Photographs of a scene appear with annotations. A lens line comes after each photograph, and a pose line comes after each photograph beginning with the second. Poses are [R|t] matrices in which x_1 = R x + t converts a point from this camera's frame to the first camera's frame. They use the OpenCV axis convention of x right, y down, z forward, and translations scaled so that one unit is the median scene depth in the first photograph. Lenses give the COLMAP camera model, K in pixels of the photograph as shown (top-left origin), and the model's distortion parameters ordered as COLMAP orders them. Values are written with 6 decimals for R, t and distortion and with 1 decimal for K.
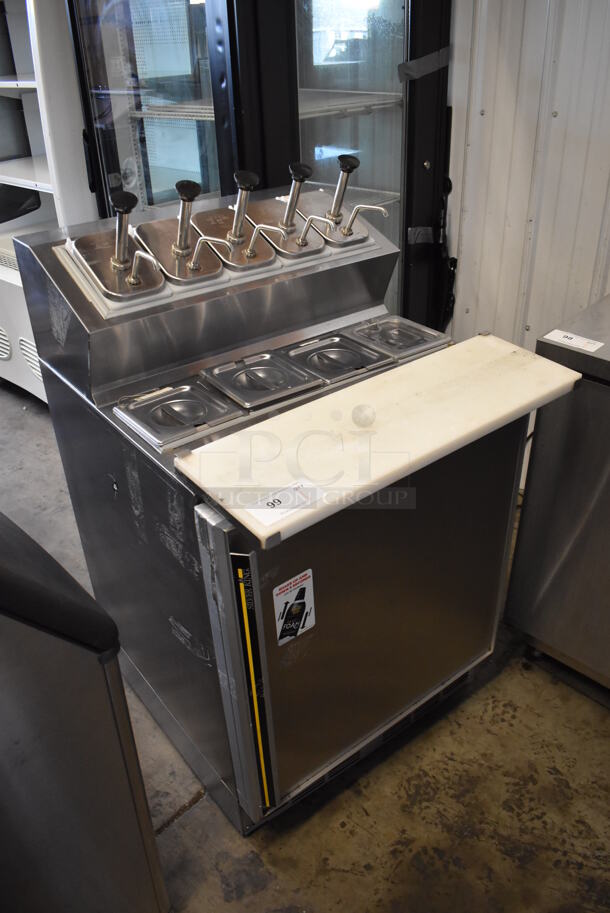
lens RADIAL K [[685.1, 0, 305.0], [0, 685.1, 456.5], [0, 0, 1]] dist [-0.067452, -0.002196]
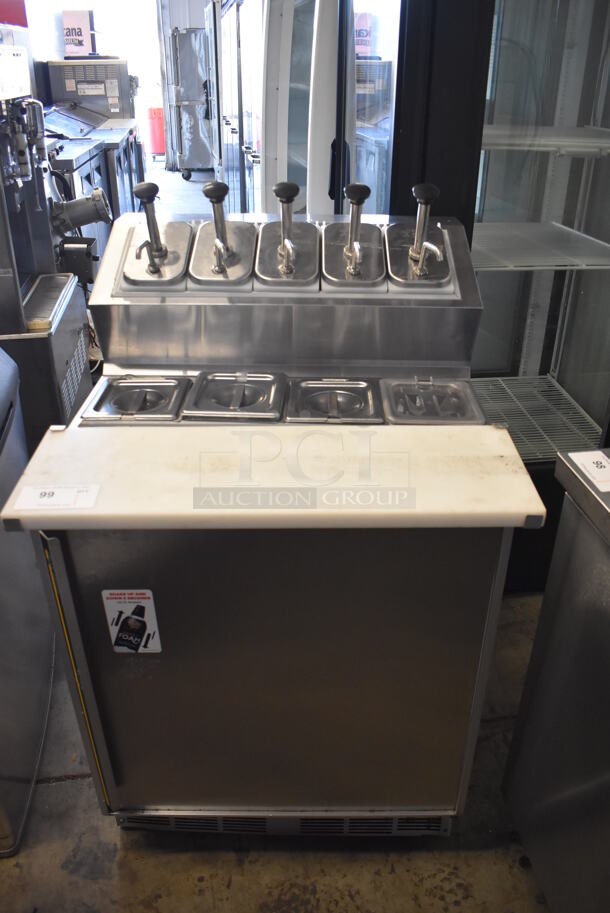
lens RADIAL K [[728.1, 0, 305.0], [0, 728.1, 456.5], [0, 0, 1]] dist [-0.074907, -0.000681]
pose [[0.799557, 0.337994, -0.496457, 0.453363], [-0.345031, 0.935095, 0.080942, -0.119822], [0.491592, 0.106575, 0.864280, 0.169172]]
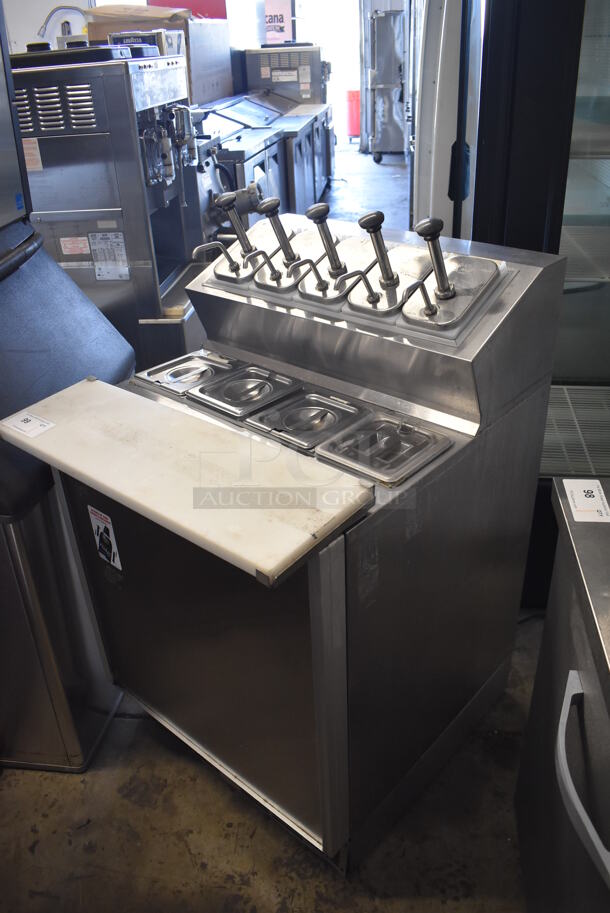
lens RADIAL K [[728.1, 0, 305.0], [0, 728.1, 456.5], [0, 0, 1]] dist [-0.074907, -0.000681]
pose [[0.618110, 0.417625, -0.665981, 0.613516], [-0.392619, 0.897978, 0.198709, -0.216196], [0.681022, 0.138653, 0.719016, 0.216289]]
